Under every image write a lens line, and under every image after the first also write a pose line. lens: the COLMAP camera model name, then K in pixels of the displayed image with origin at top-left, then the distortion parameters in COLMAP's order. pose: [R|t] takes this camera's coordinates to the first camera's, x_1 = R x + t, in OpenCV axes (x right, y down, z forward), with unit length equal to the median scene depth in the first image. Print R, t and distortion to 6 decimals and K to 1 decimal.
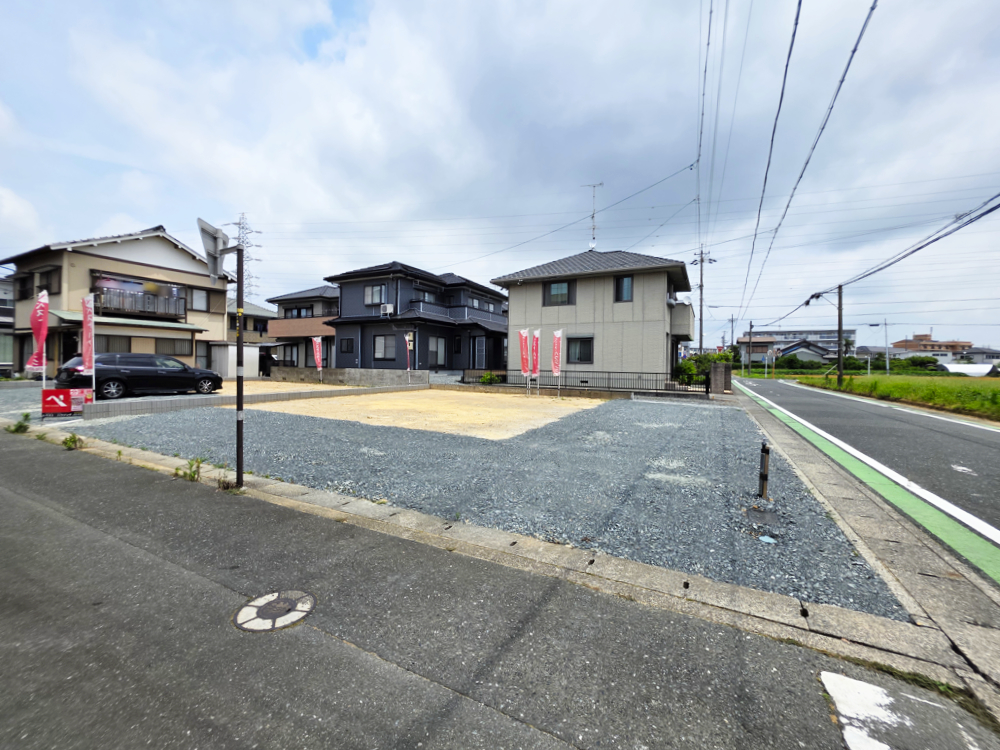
lens RADIAL K [[406.4, 0, 499.9], [0, 406.4, 365.8], [0, 0, 1]] dist [0.000067, -0.000498]
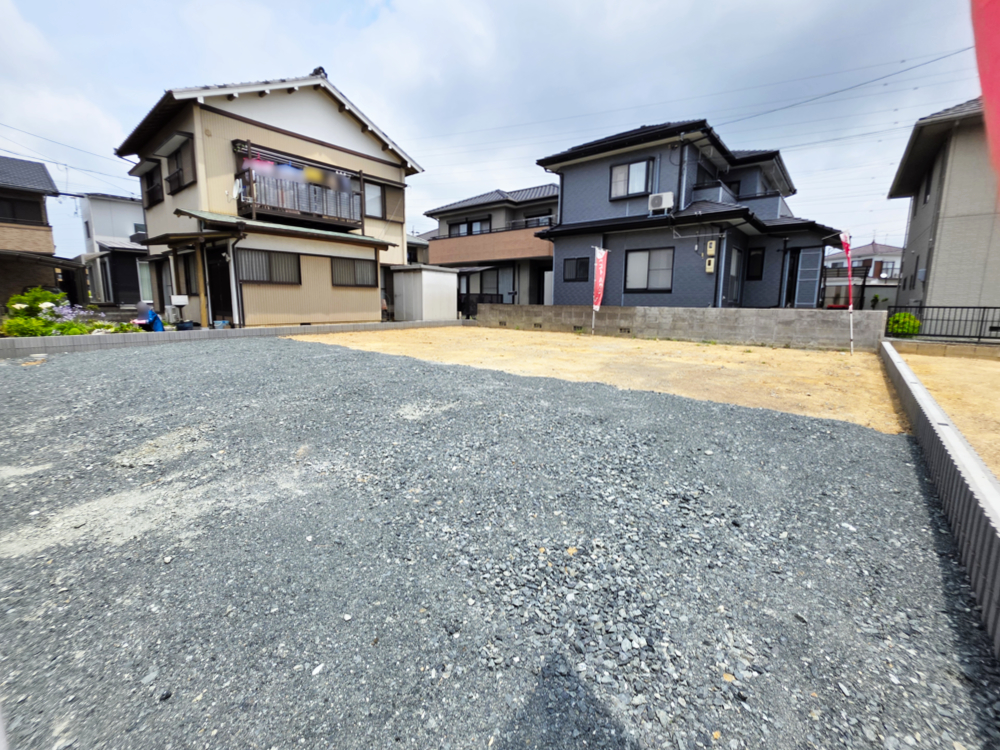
lens RADIAL K [[416.5, 0, 506.1], [0, 416.5, 371.0], [0, 0, 1]] dist [0.001309, 0.000597]
pose [[0.978422, 0.030177, -0.204401, -0.430871], [0.004057, 0.986280, 0.165029, -0.000870], [0.206577, -0.162297, 0.964876, 0.396053]]
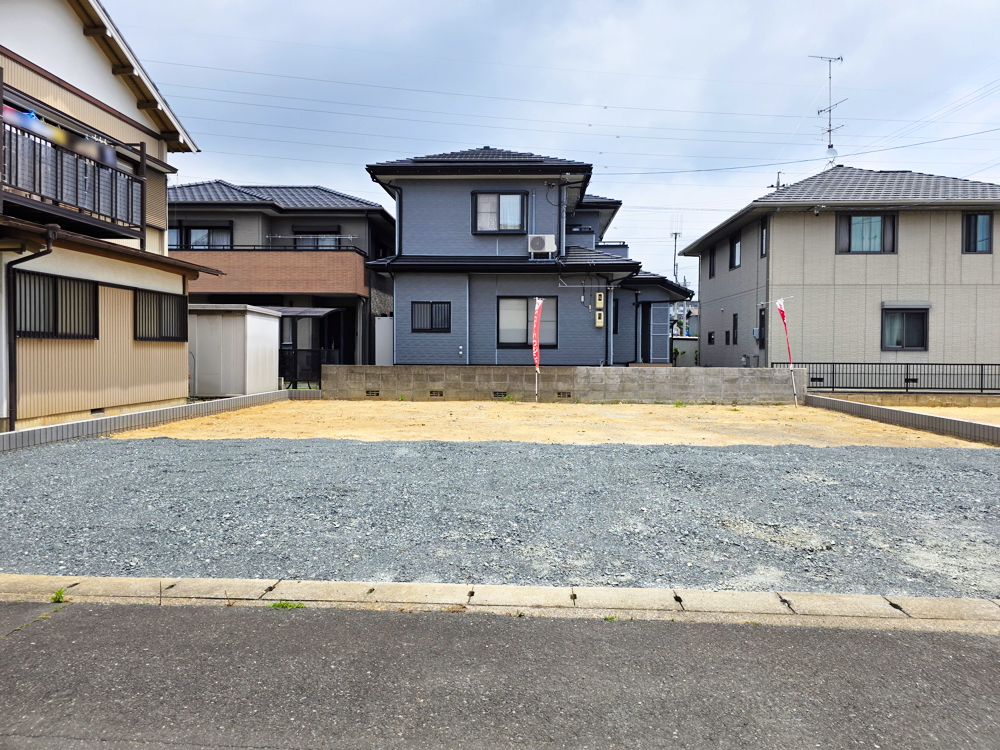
lens RADIAL K [[651.4, 0, 509.2], [0, 651.4, 359.1], [0, 0, 1]] dist [0.071628, -0.067708]
pose [[0.909297, -0.015242, 0.415868, -0.758549], [0.009406, 0.999826, 0.016078, -0.014686], [-0.416041, -0.010708, 0.909283, 0.342926]]
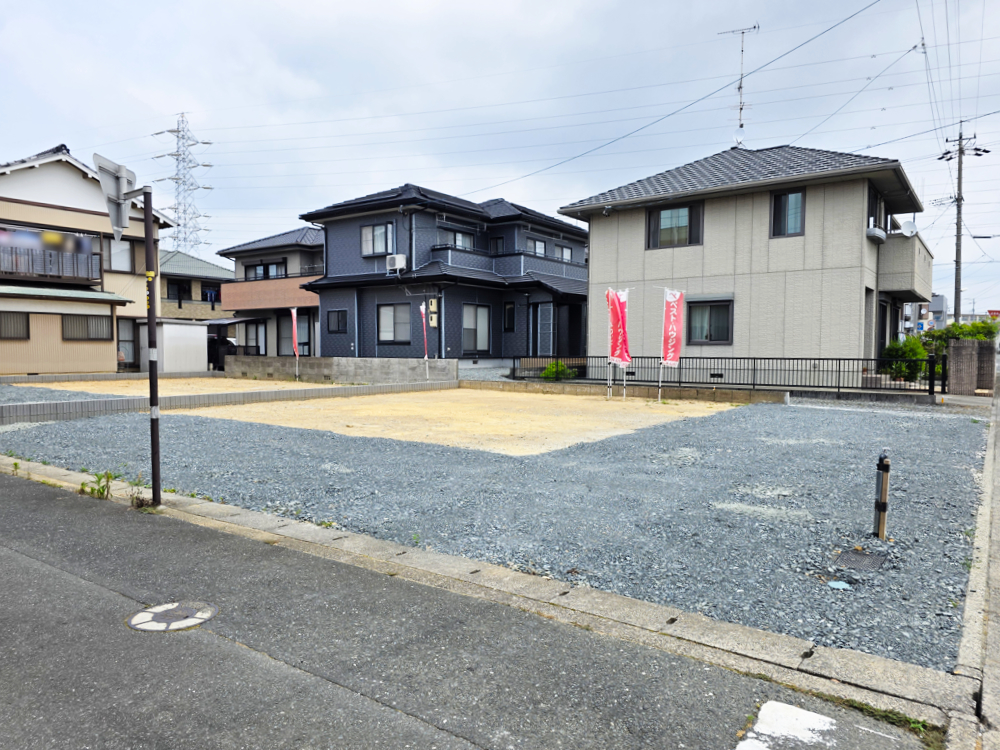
lens RADIAL K [[680.9, 0, 495.9], [0, 680.9, 380.7], [0, 0, 1]] dist [0.075689, -0.073918]
pose [[0.988910, -0.004867, -0.148433, 0.036865], [0.010947, 0.999133, 0.040171, 0.003200], [0.148109, -0.041351, 0.988106, -0.036484]]
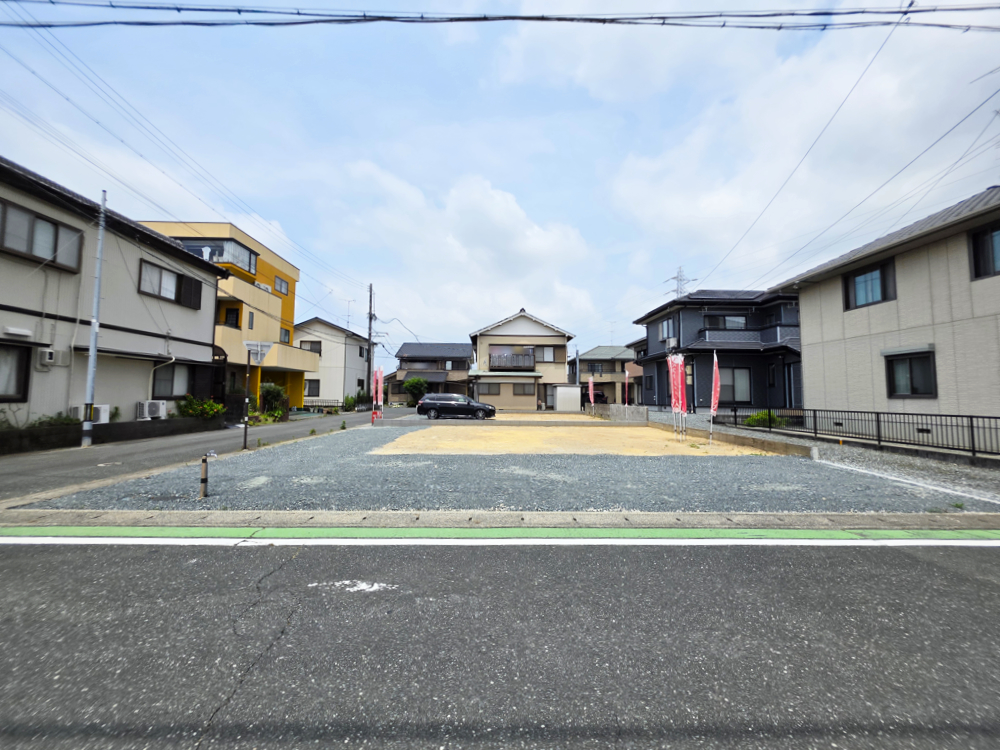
lens RADIAL K [[403.5, 0, 493.0], [0, 403.5, 371.1], [0, 0, 1]] dist [0.000053, -0.000288]
pose [[0.475696, -0.066334, -0.877105, 0.418608], [-0.004384, 0.996961, -0.077776, 0.002937], [0.879599, 0.040843, 0.473960, 0.208561]]
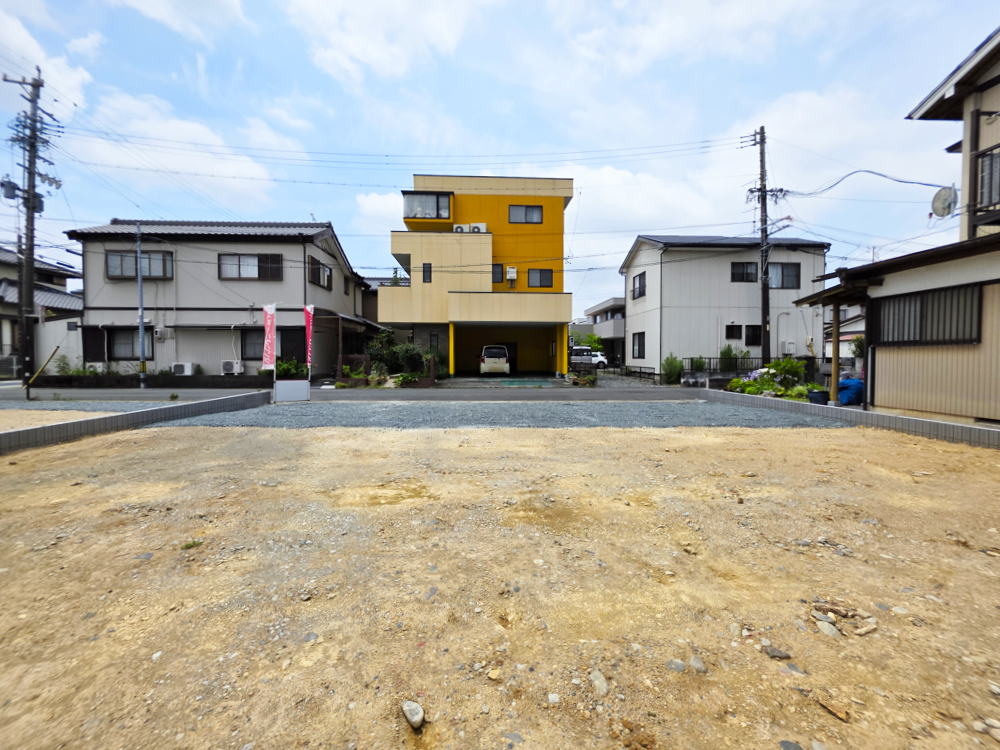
lens RADIAL K [[408.7, 0, 508.0], [0, 408.7, 364.0], [0, 0, 1]] dist [0.003212, 0.000285]
pose [[-0.861036, -0.009400, -0.508457, -0.403356], [-0.016595, 0.999816, 0.009617, -0.007481], [0.508273, 0.016719, -0.861034, 0.994814]]
